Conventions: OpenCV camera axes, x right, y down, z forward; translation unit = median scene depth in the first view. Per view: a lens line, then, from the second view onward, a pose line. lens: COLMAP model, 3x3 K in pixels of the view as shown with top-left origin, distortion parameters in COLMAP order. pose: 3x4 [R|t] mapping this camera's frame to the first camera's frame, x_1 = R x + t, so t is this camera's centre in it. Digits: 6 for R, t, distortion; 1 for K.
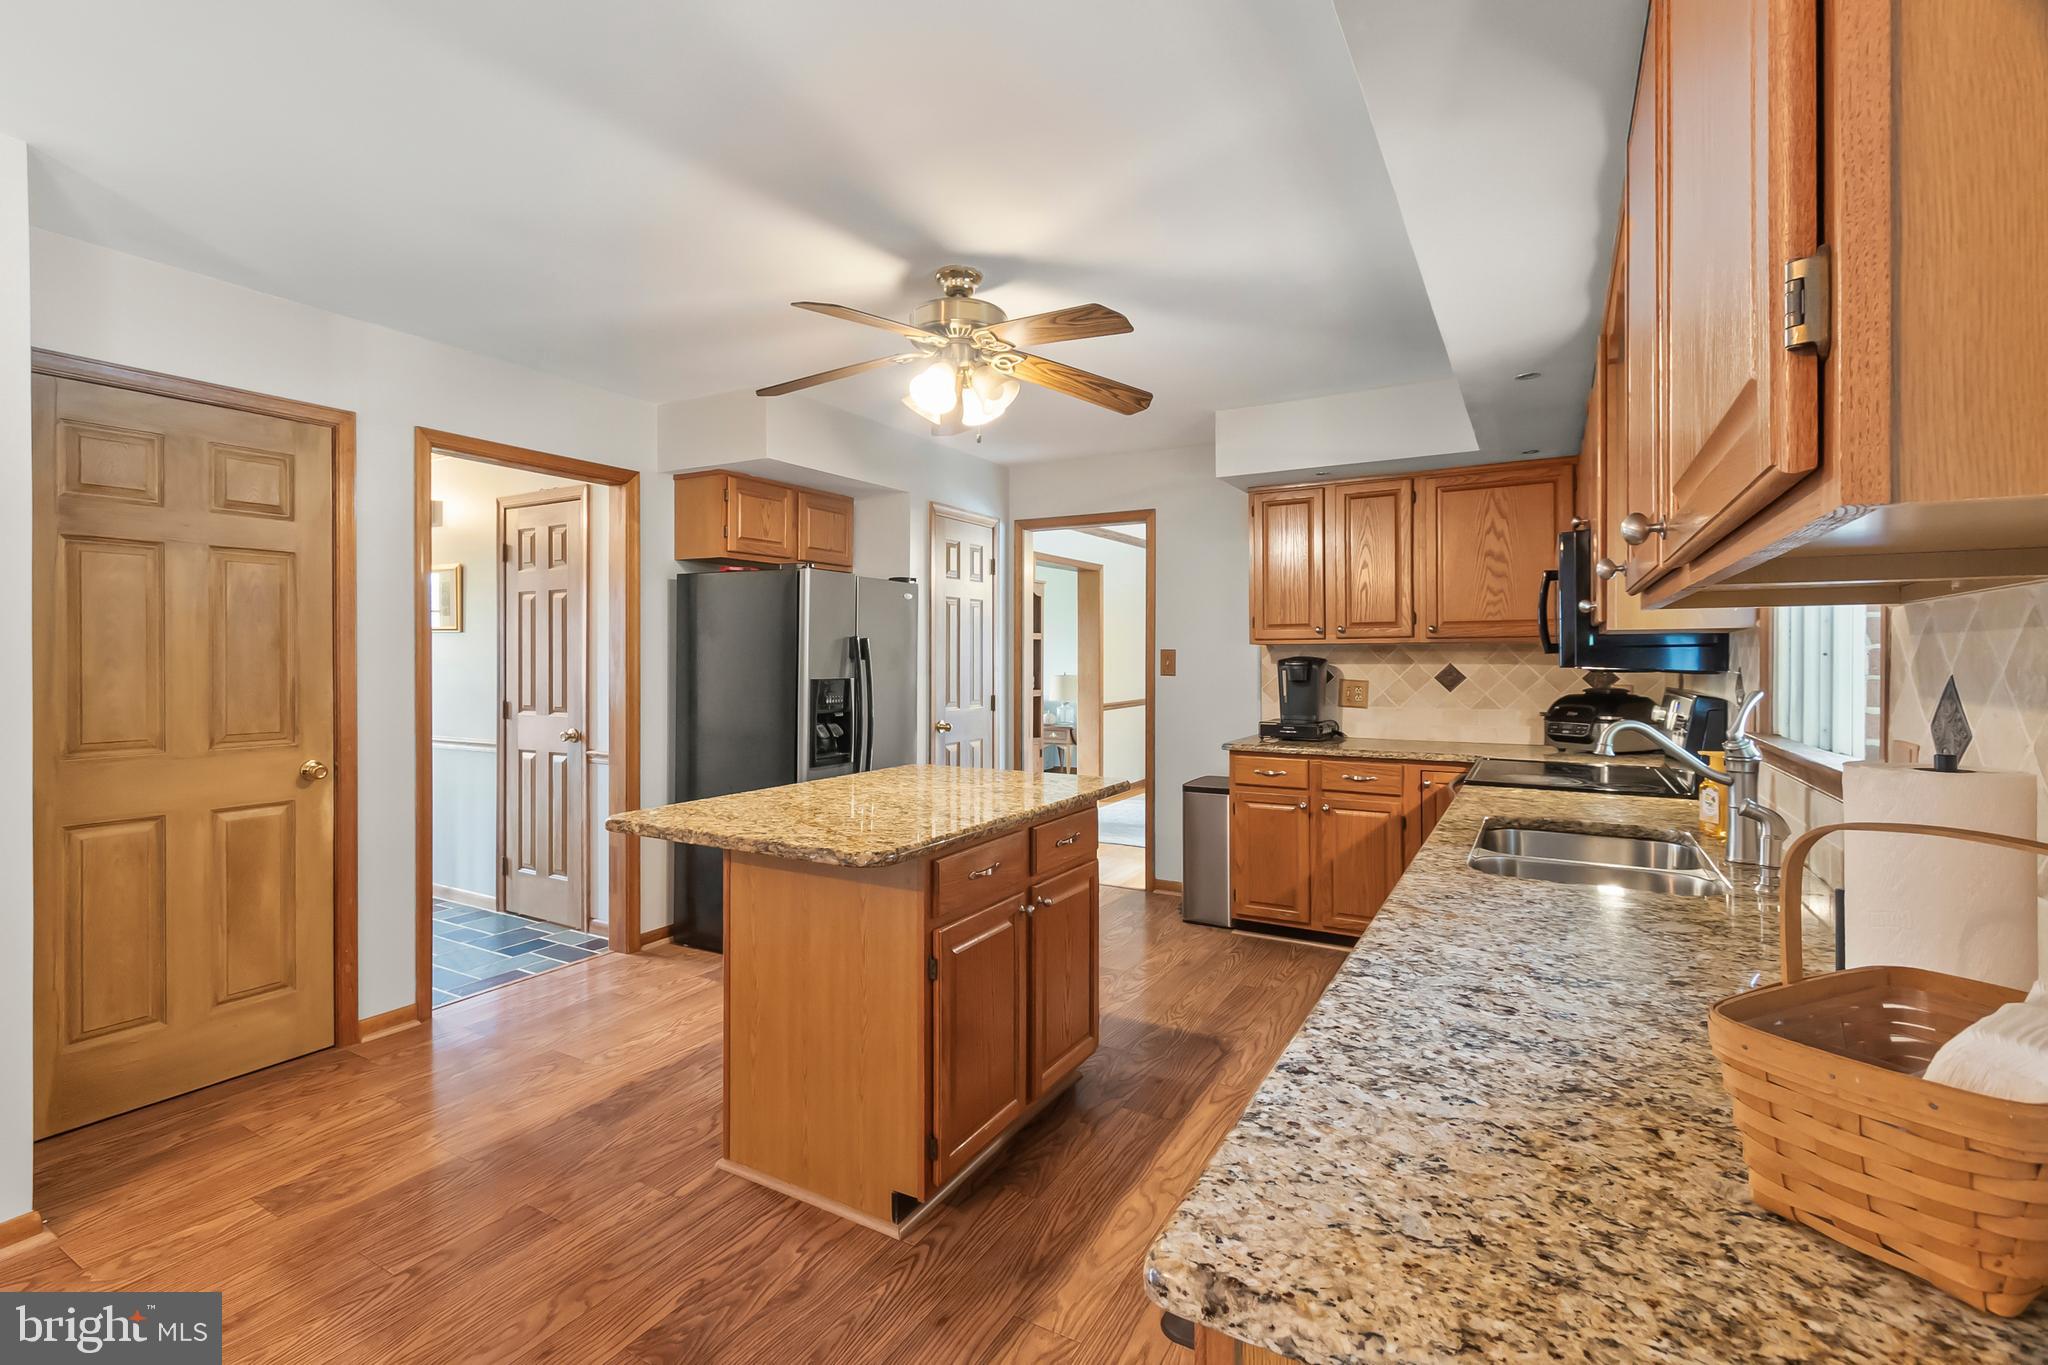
lens RADIAL K [[931.1, 0, 978.8], [0, 931.1, 659.9], [0, 0, 1]] dist [0.004755, -0.001526]
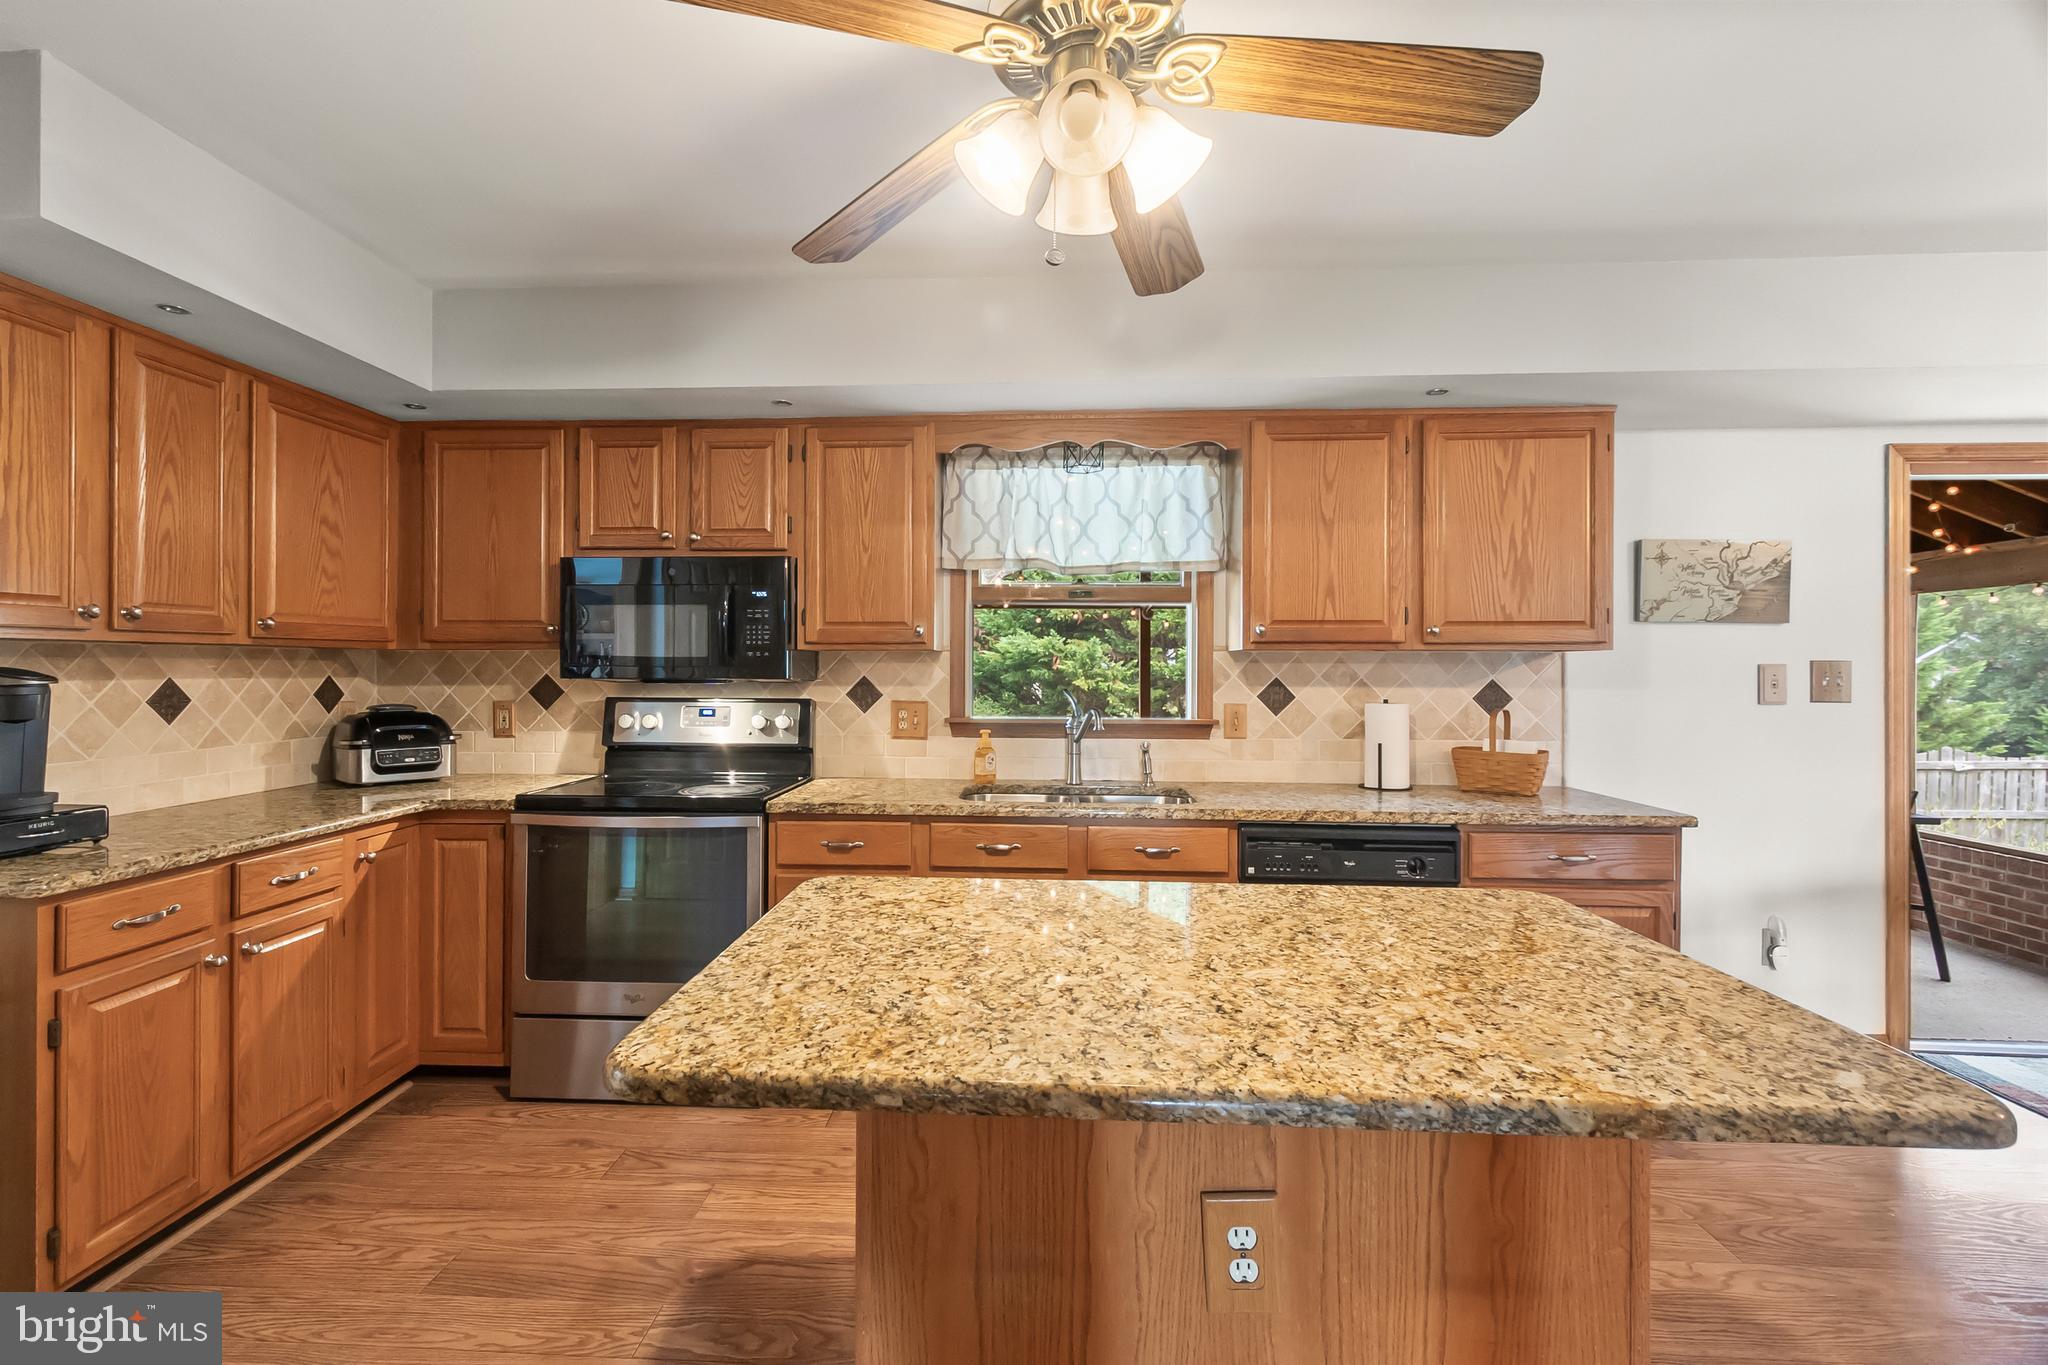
lens RADIAL K [[931.1, 0, 996.0], [0, 931.1, 660.7], [0, 0, 1]] dist [0.004755, -0.001526]
pose [[-0.476454, 0.005397, 0.879183, -0.291585], [-0.000972, 0.999977, -0.006666, -0.003816], [-0.879199, -0.004031, -0.476438, 0.831937]]
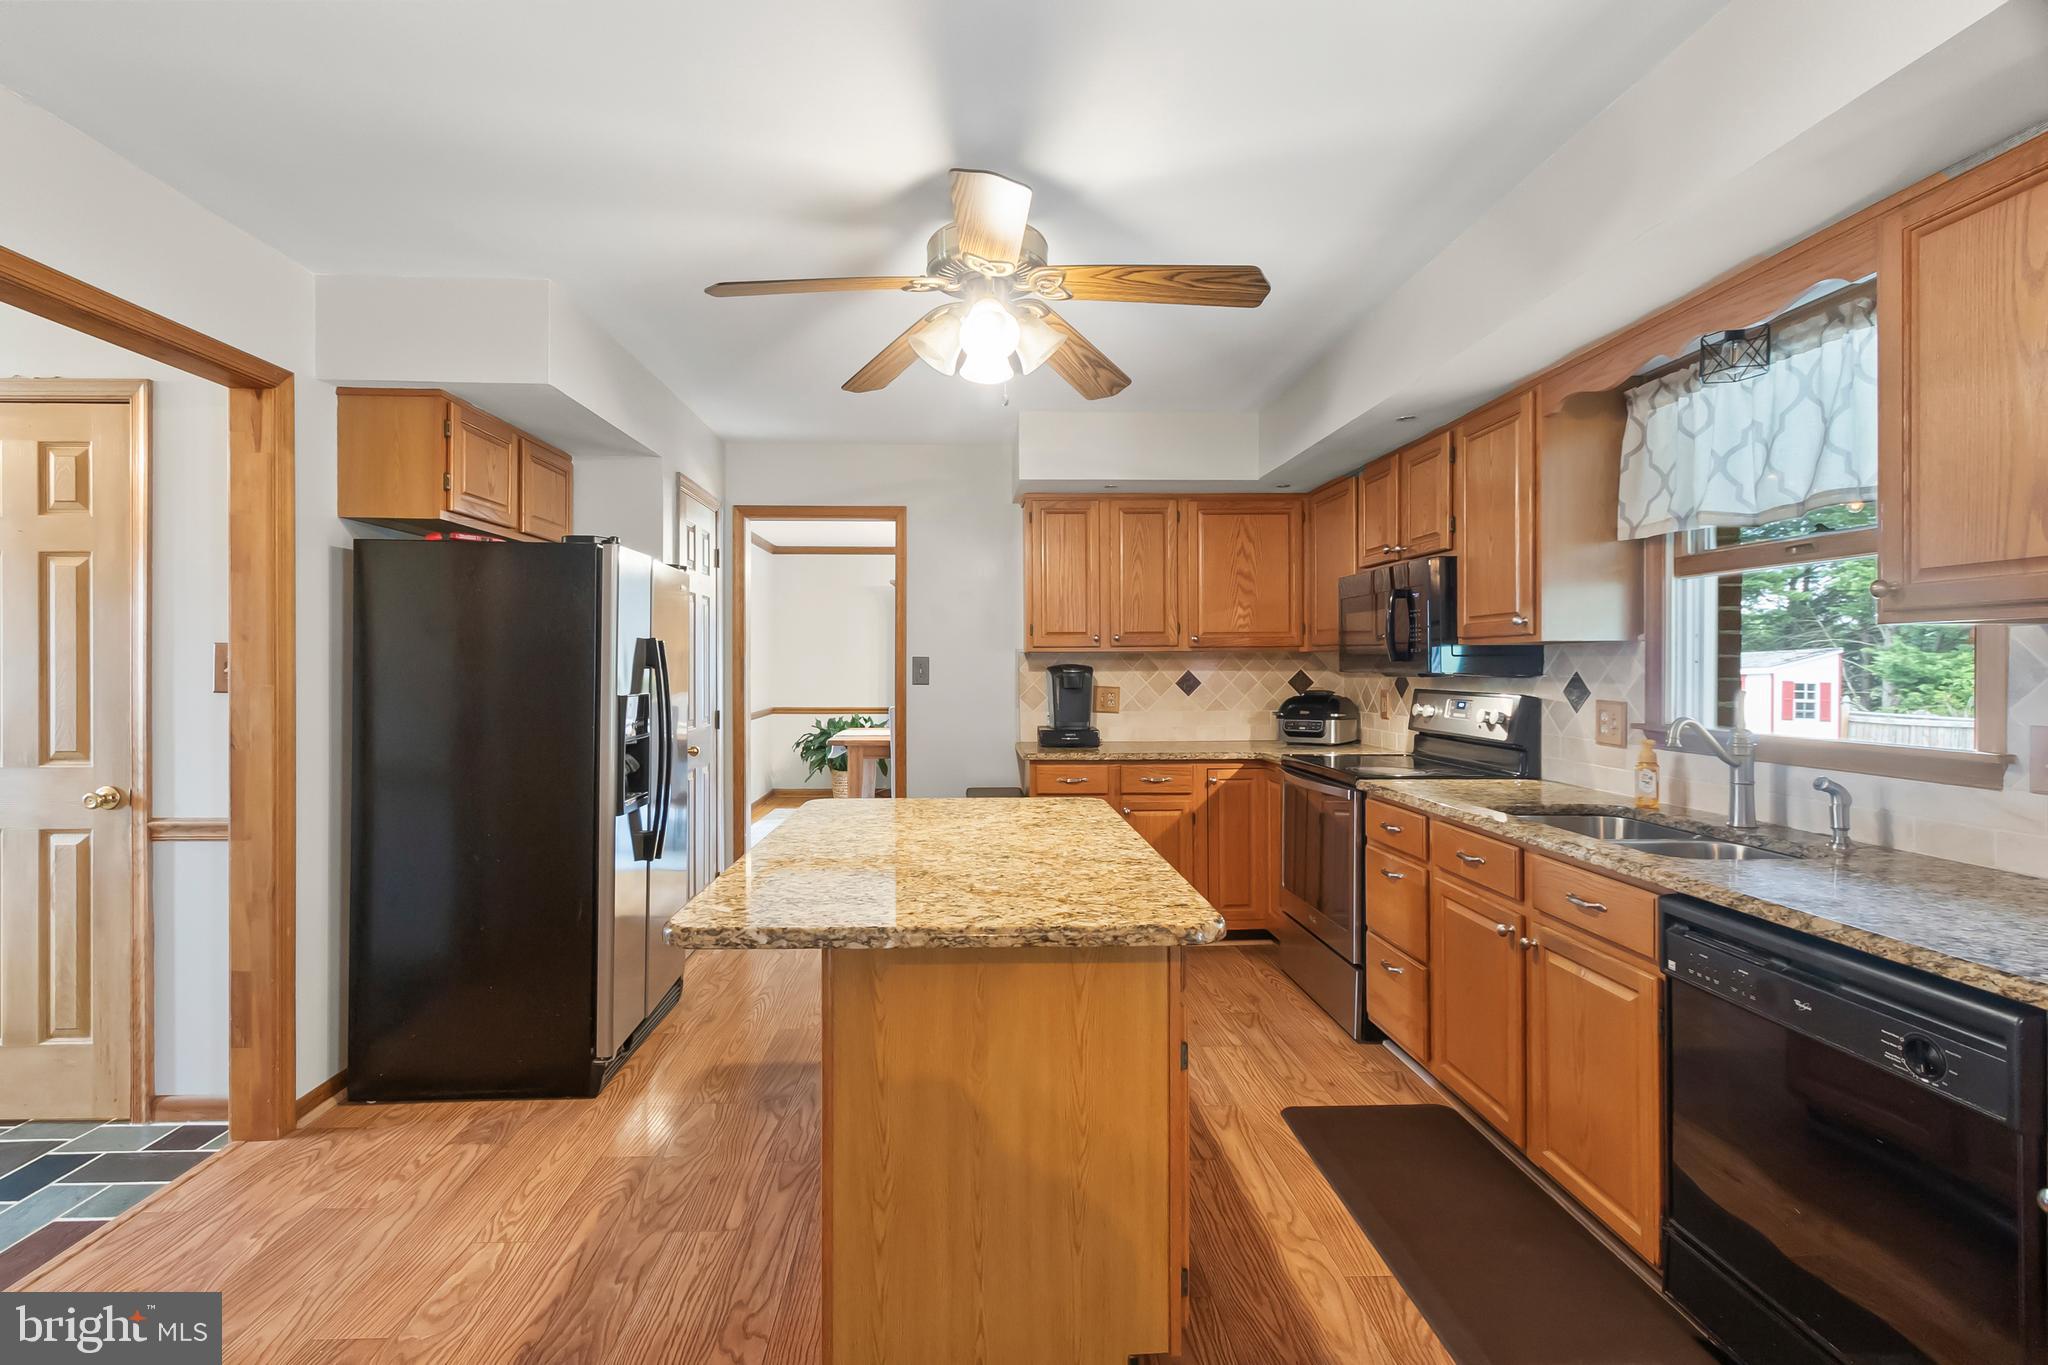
lens RADIAL K [[931.1, 0, 981.6], [0, 931.1, 667.3], [0, 0, 1]] dist [0.004755, -0.001526]
pose [[0.842112, -0.002696, 0.539297, -0.302603], [0.003588, 0.999993, -0.000603, -0.000109], [-0.539291, 0.002443, 0.842116, 0.205543]]
